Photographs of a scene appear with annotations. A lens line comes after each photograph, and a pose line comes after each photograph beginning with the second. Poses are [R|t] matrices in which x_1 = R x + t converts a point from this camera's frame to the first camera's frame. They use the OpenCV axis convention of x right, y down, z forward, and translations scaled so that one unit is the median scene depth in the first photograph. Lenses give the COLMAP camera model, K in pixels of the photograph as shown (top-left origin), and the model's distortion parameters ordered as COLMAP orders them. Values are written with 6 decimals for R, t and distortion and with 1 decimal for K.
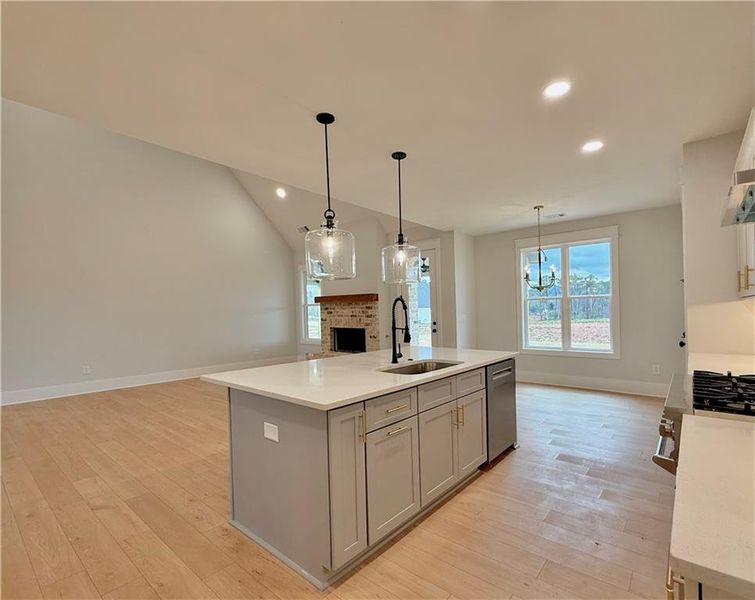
lens RADIAL K [[363.9, 0, 382.3], [0, 363.9, 310.1], [0, 0, 1]] dist [-0.000803, 0.000412]
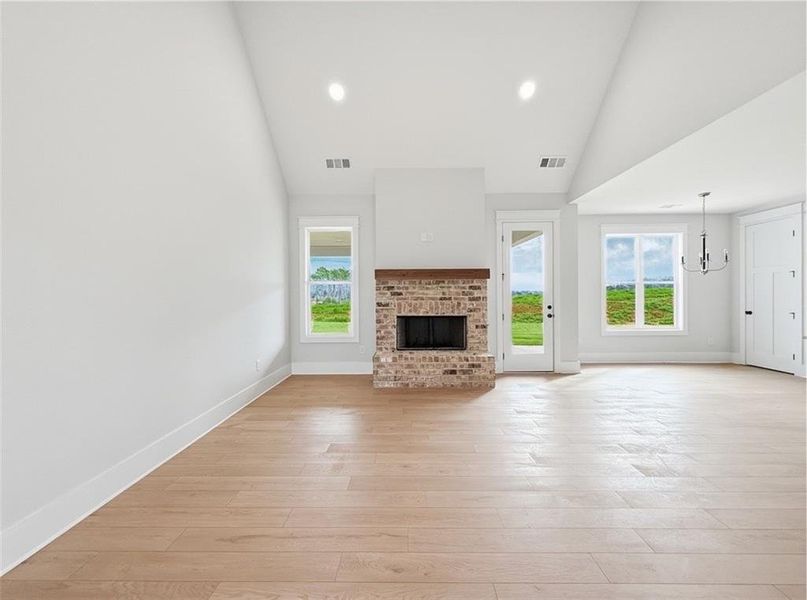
lens RADIAL K [[333.2, 0, 399.7], [0, 333.2, 297.2], [0, 0, 1]] dist [-0.000605, 0.000080]
pose [[0.766412, 0.007800, 0.642302, -0.648494], [-0.008683, 0.999961, -0.001783, 0.016999], [-0.642290, -0.004210, 0.766450, 0.630204]]
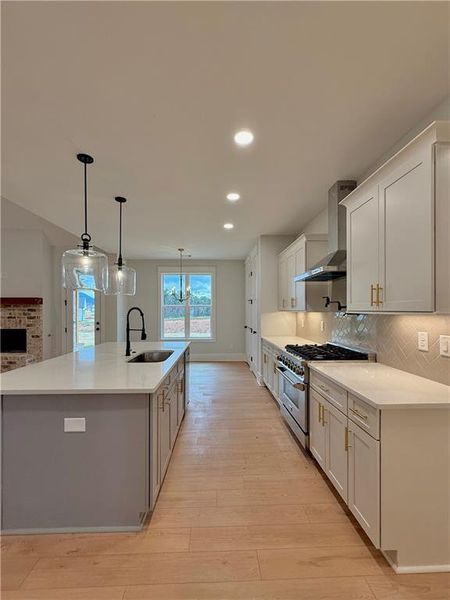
lens RADIAL K [[264.3, 0, 220.5], [0, 264.3, 303.8], [0, 0, 1]] dist [-0.001521, -0.000050]
pose [[0.745966, 0.029893, 0.665313, -0.157159], [-0.011899, 0.999431, -0.031564, -0.008070], [-0.665878, 0.015629, 0.745897, 0.019101]]
